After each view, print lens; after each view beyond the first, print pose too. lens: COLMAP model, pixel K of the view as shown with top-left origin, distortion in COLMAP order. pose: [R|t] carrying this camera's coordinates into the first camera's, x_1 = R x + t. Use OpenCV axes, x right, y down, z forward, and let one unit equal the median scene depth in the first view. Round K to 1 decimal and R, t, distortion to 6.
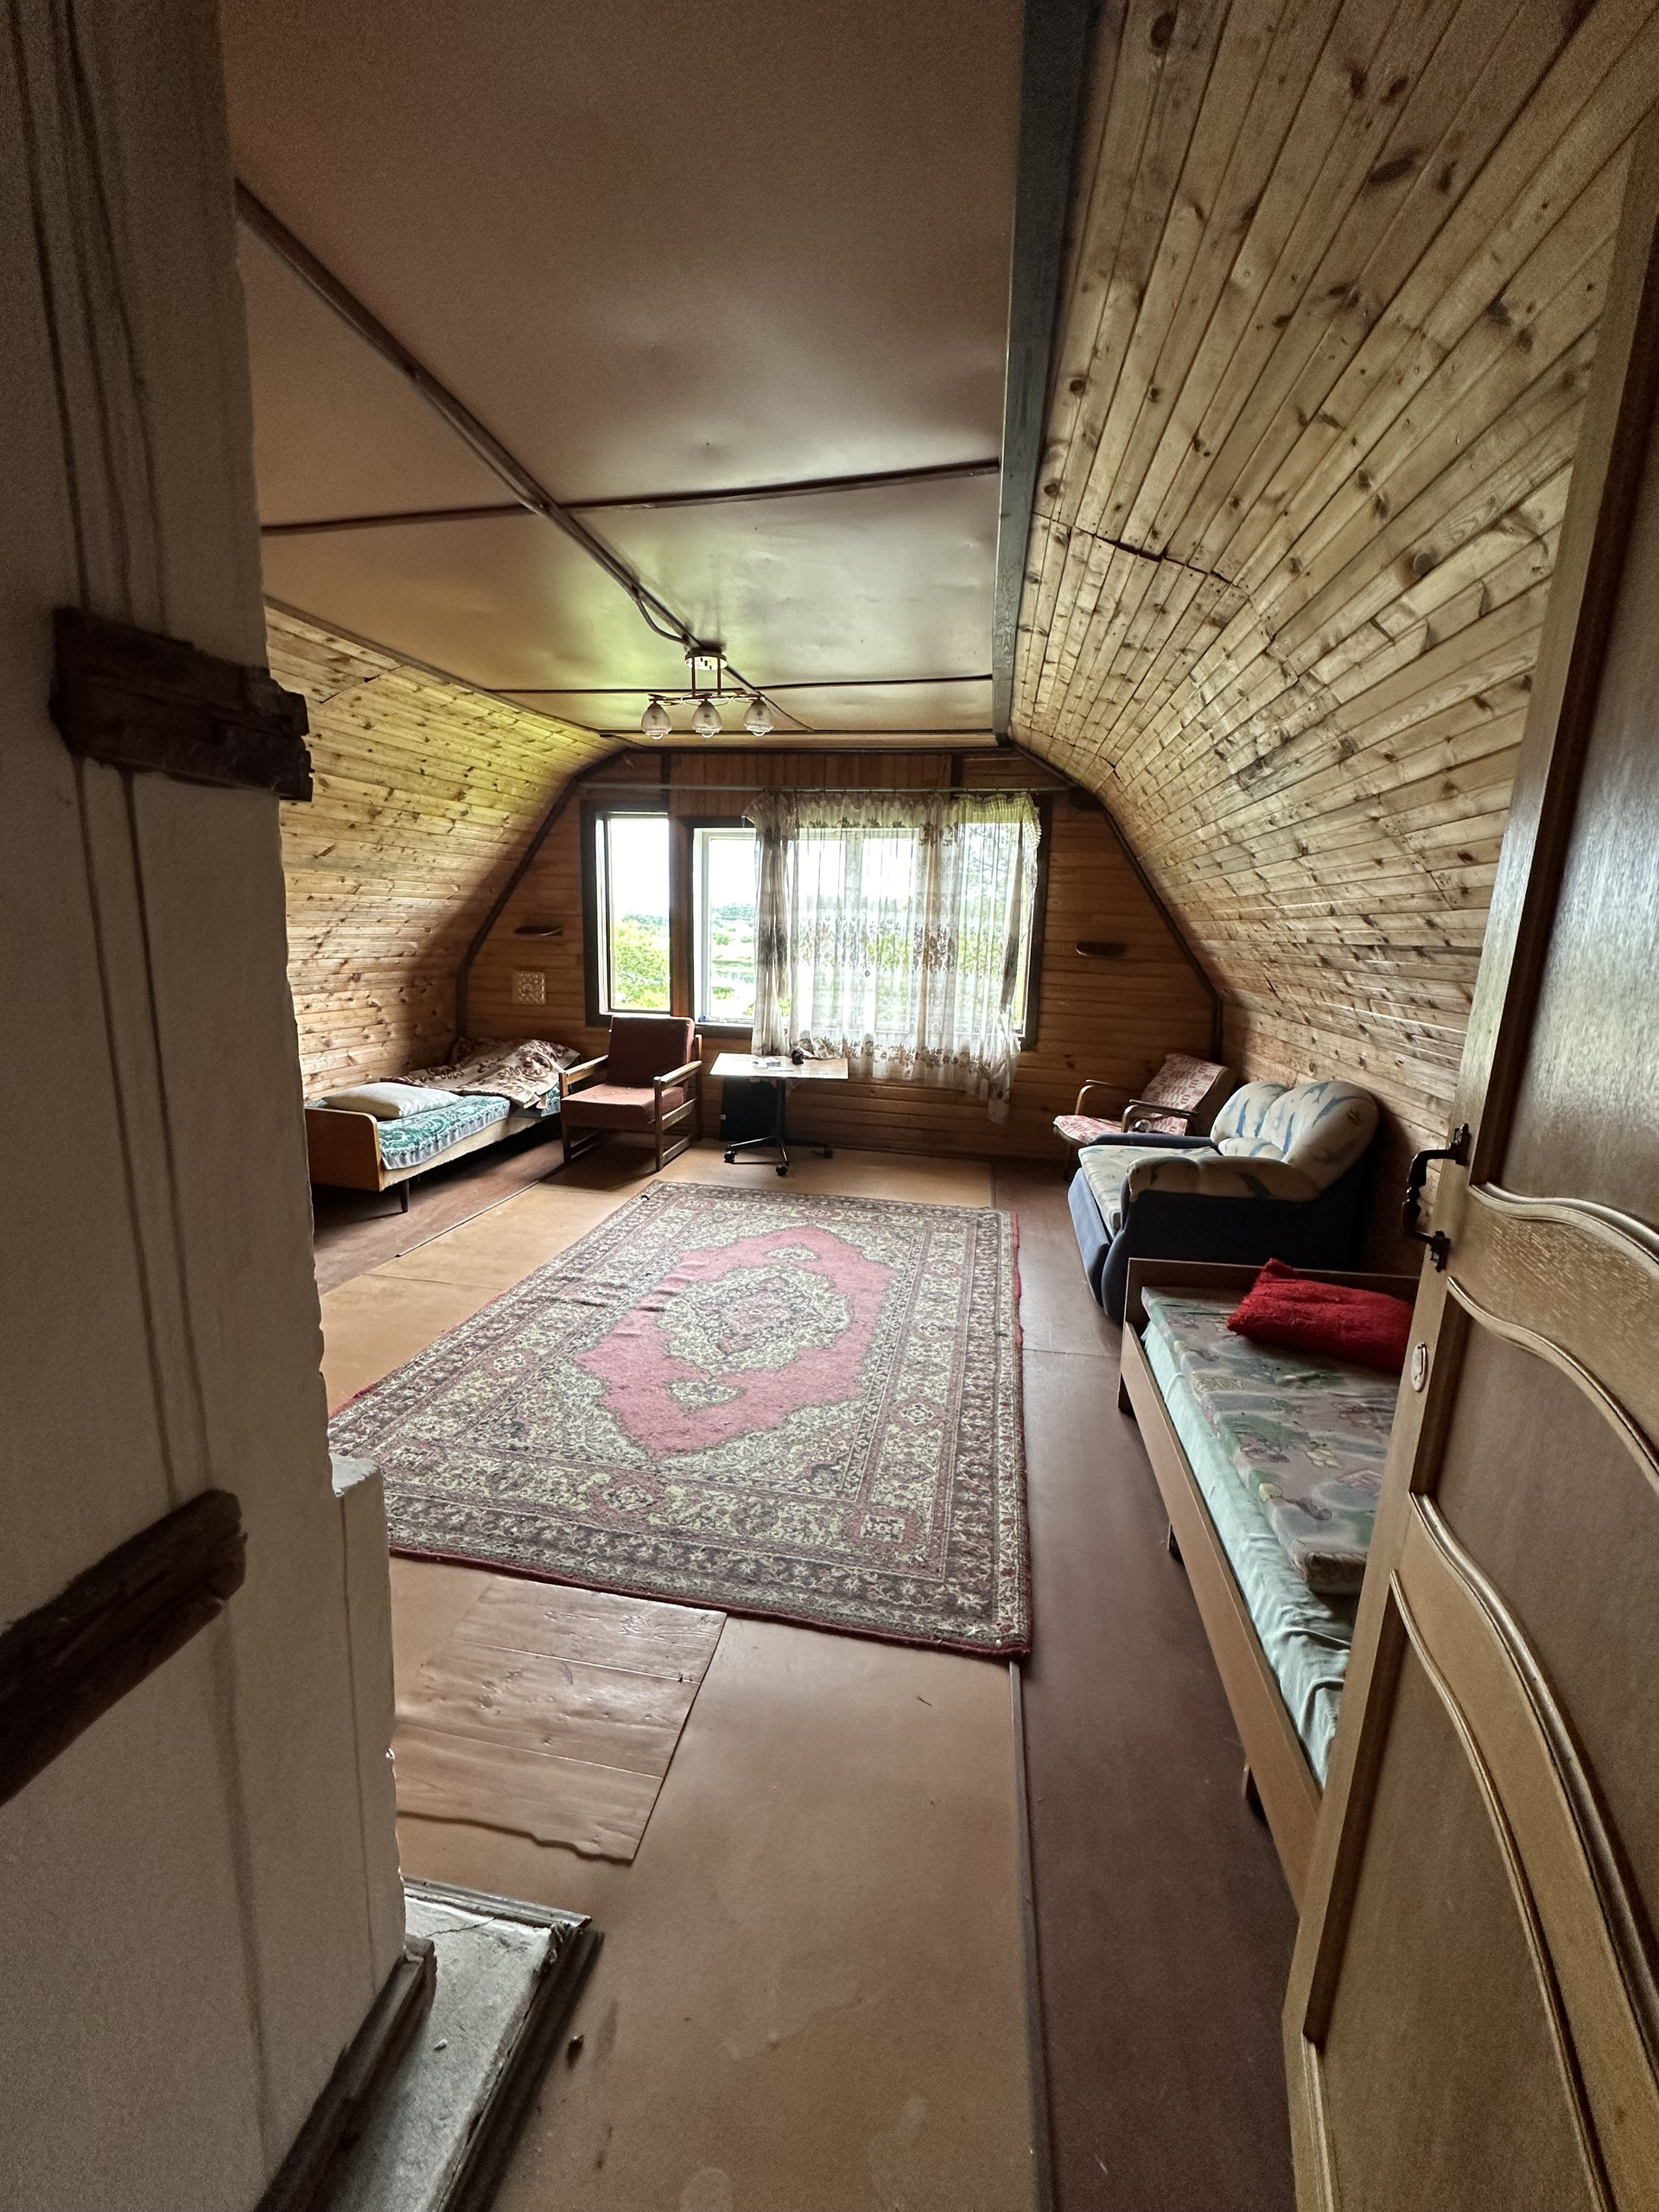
lens RADIAL K [[881.4, 0, 832.7], [0, 881.4, 1106.0], [0, 0, 1]] dist [-0.002176, 0.000748]
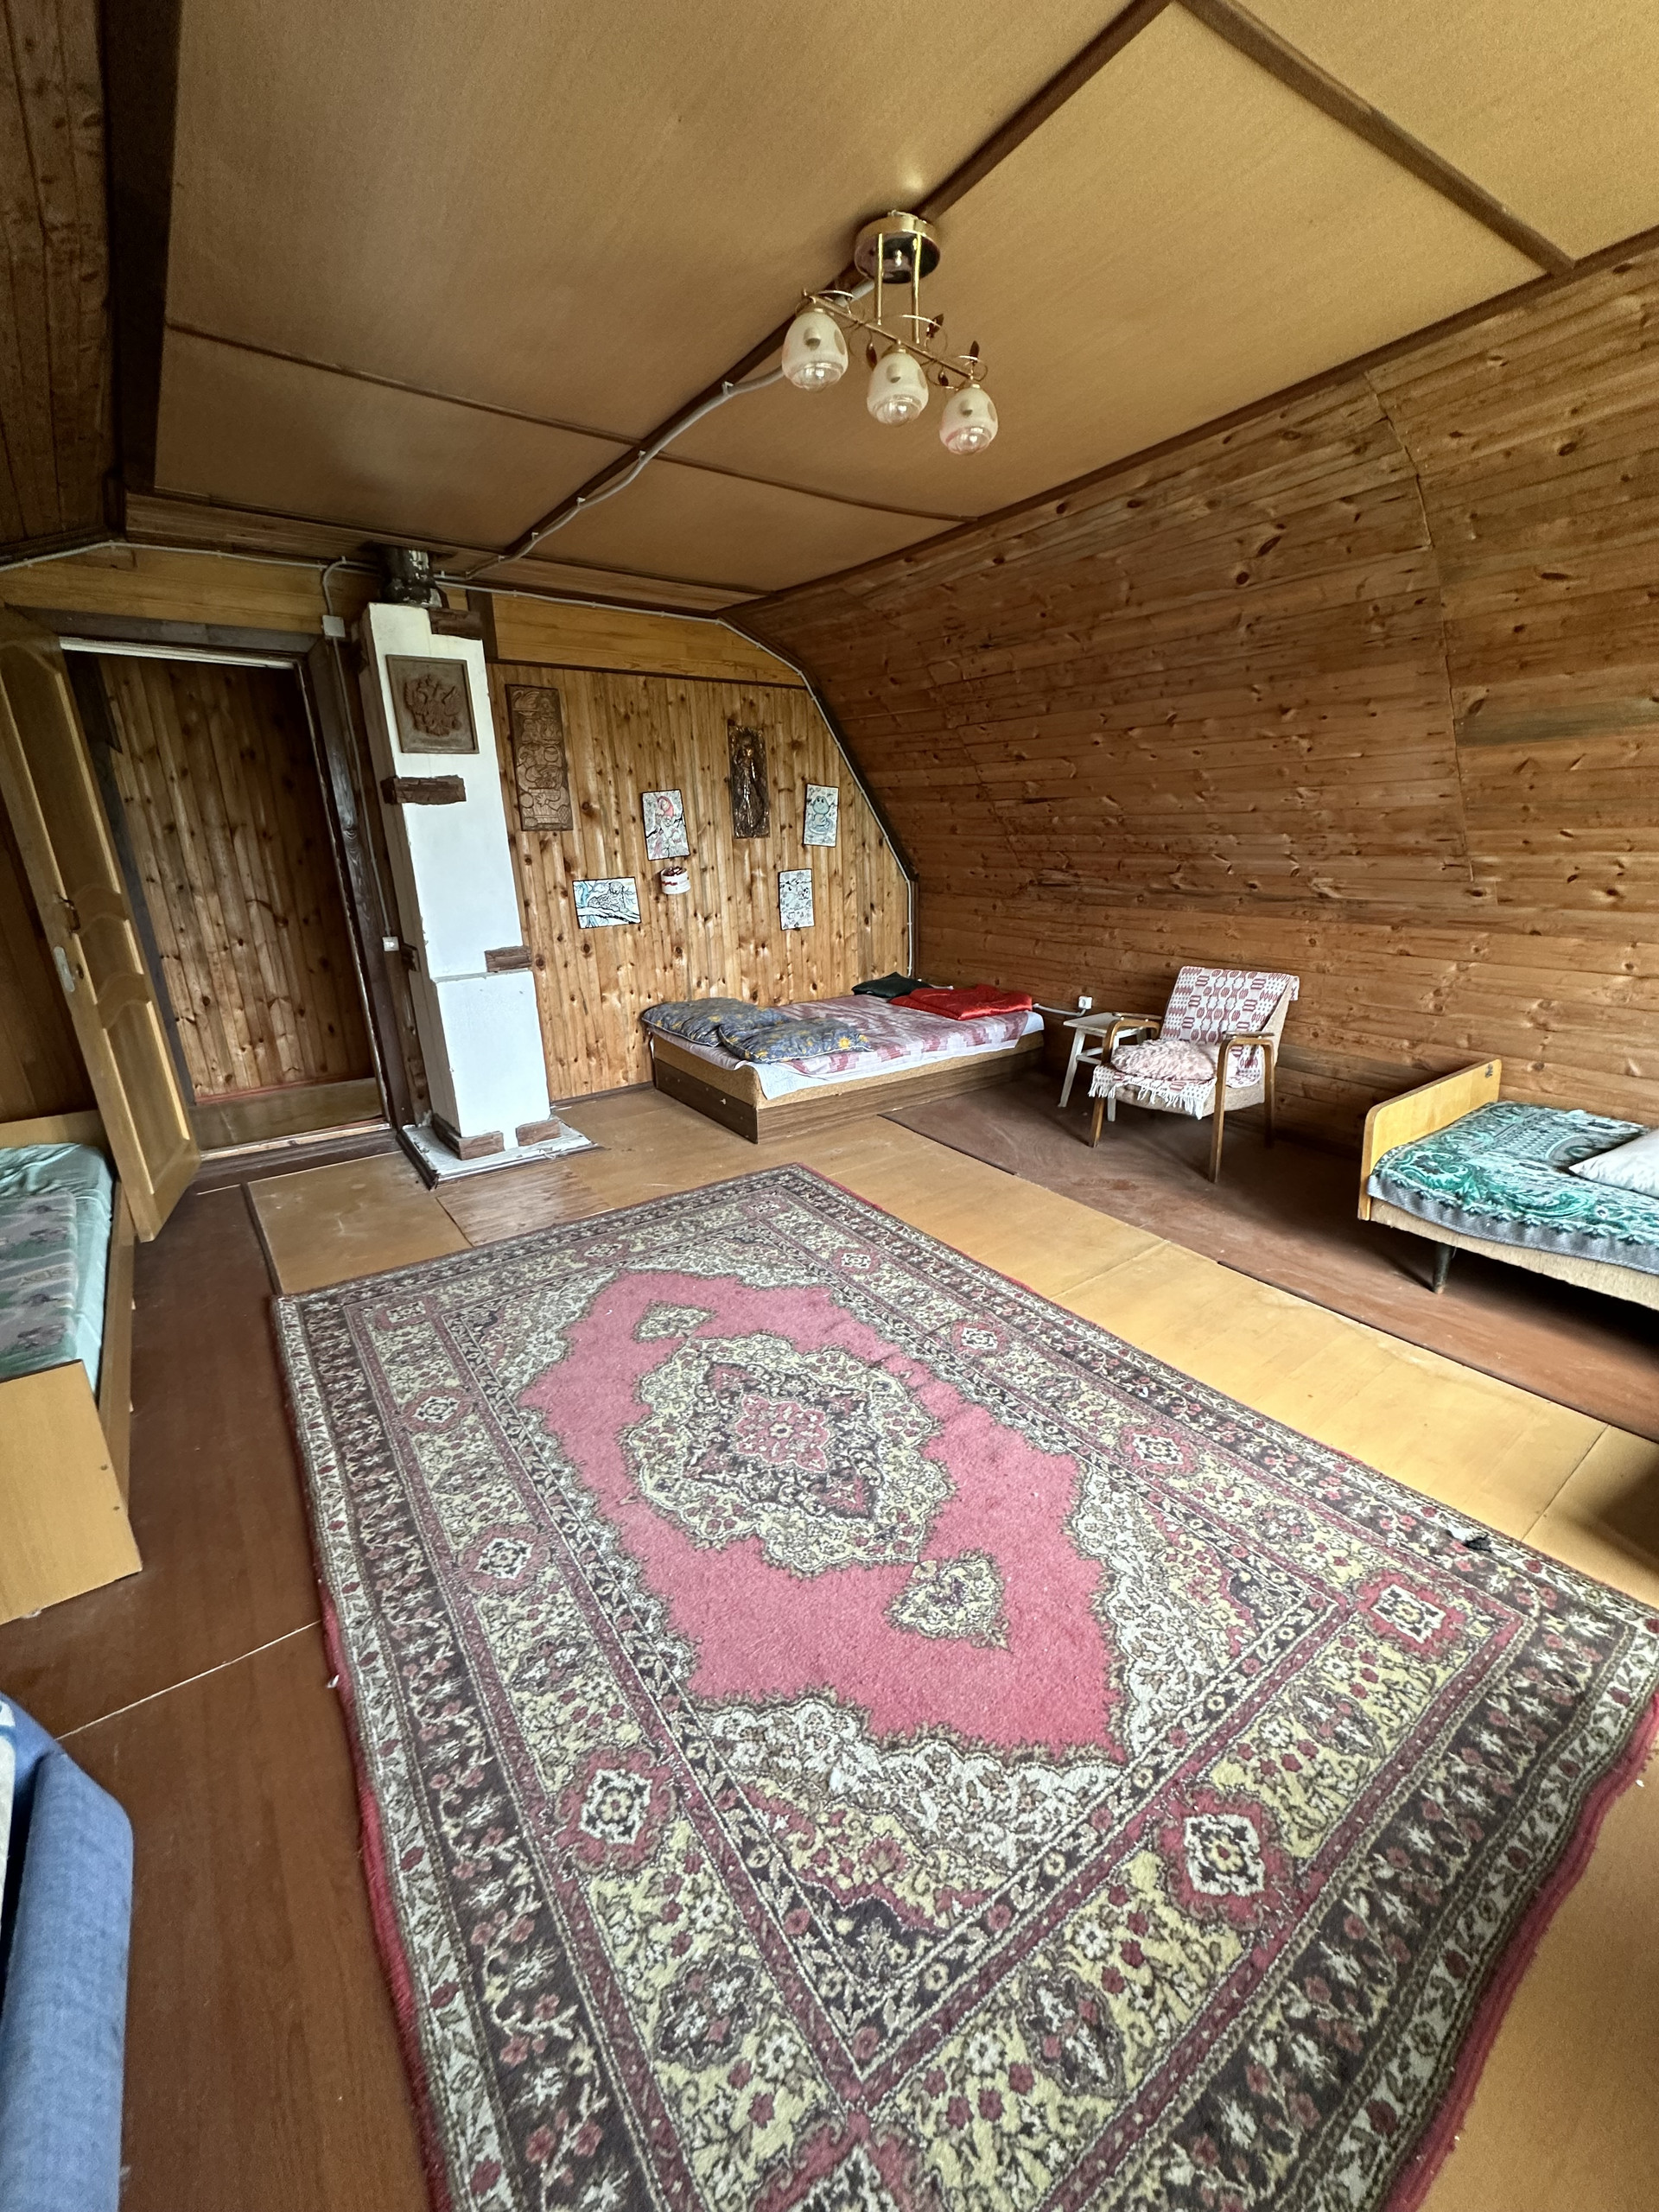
lens RADIAL K [[881.4, 0, 829.9], [0, 881.4, 1107.7], [0, 0, 1]] dist [-0.002176, 0.000748]
pose [[-0.695172, 0.204456, -0.689154, 0.262058], [-0.142253, 0.900612, 0.410686, -0.230705], [0.704627, 0.383532, -0.596996, 1.214954]]
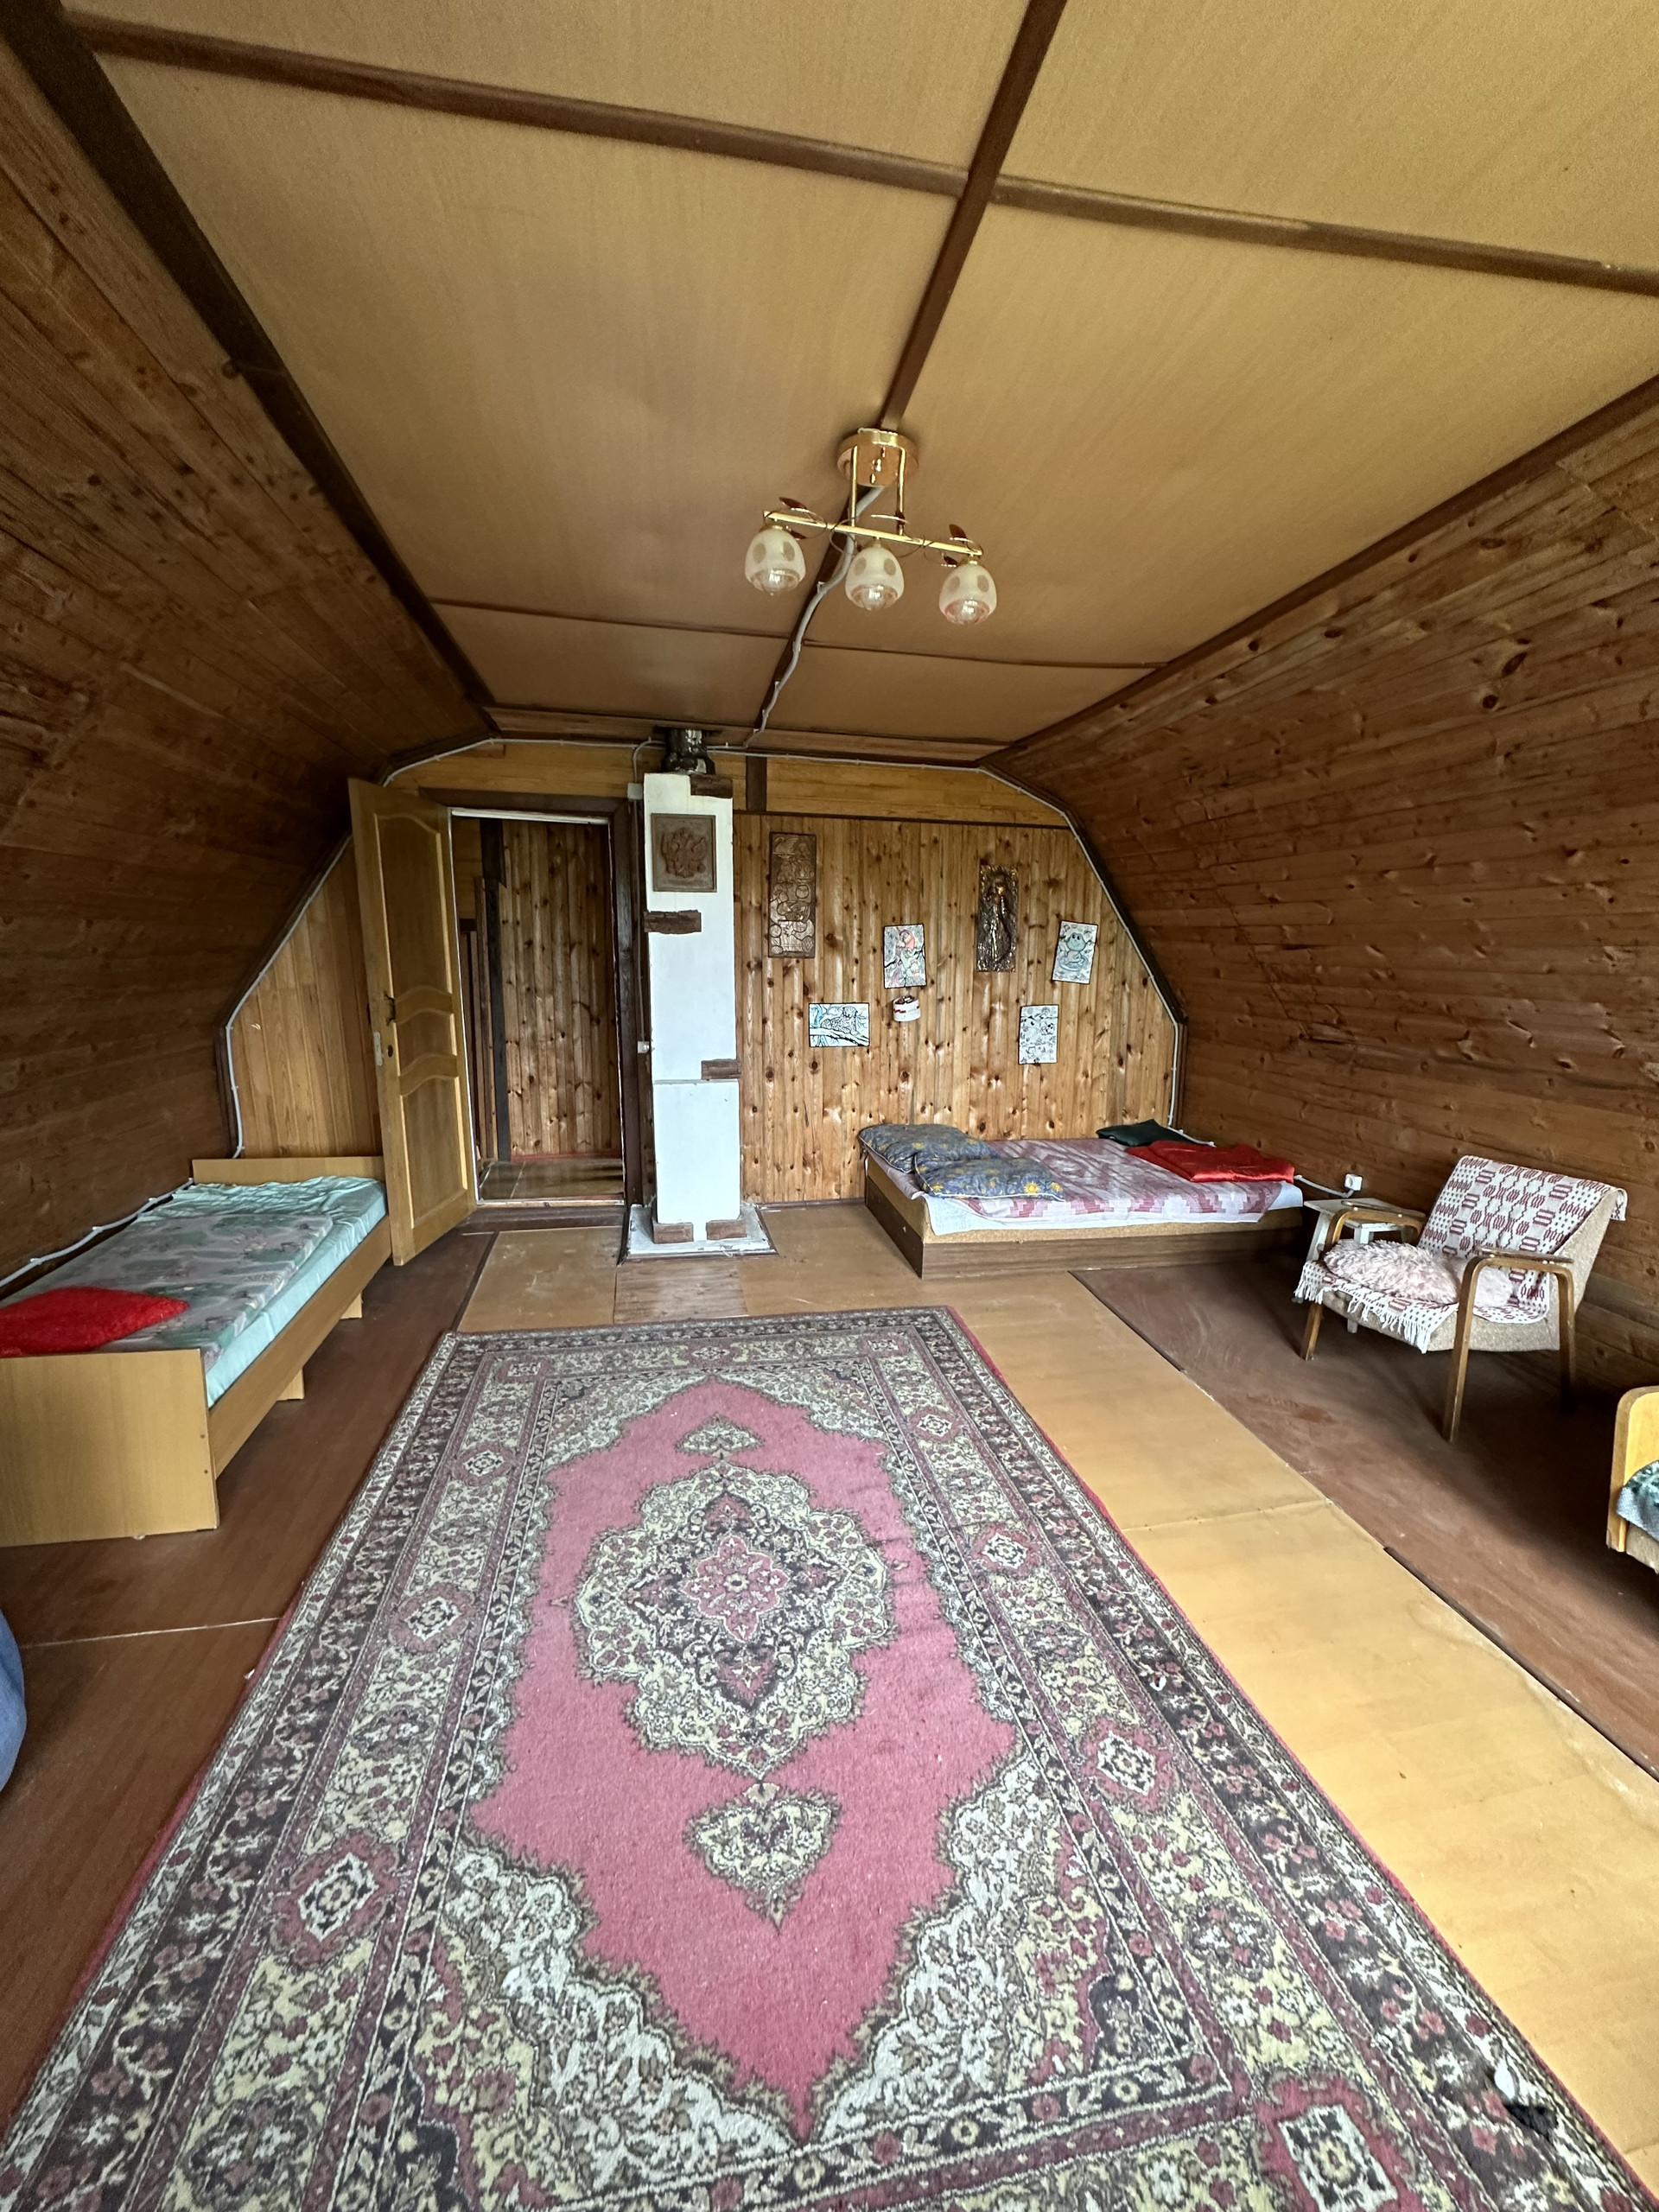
lens RADIAL K [[881.4, 0, 827.3], [0, 881.4, 1107.2], [0, 0, 1]] dist [-0.002176, 0.000748]
pose [[-0.930586, 0.021099, -0.365465, 0.066233], [-0.114451, 0.931522, 0.345207, -0.275322], [0.347722, 0.363072, -0.864446, 1.321310]]
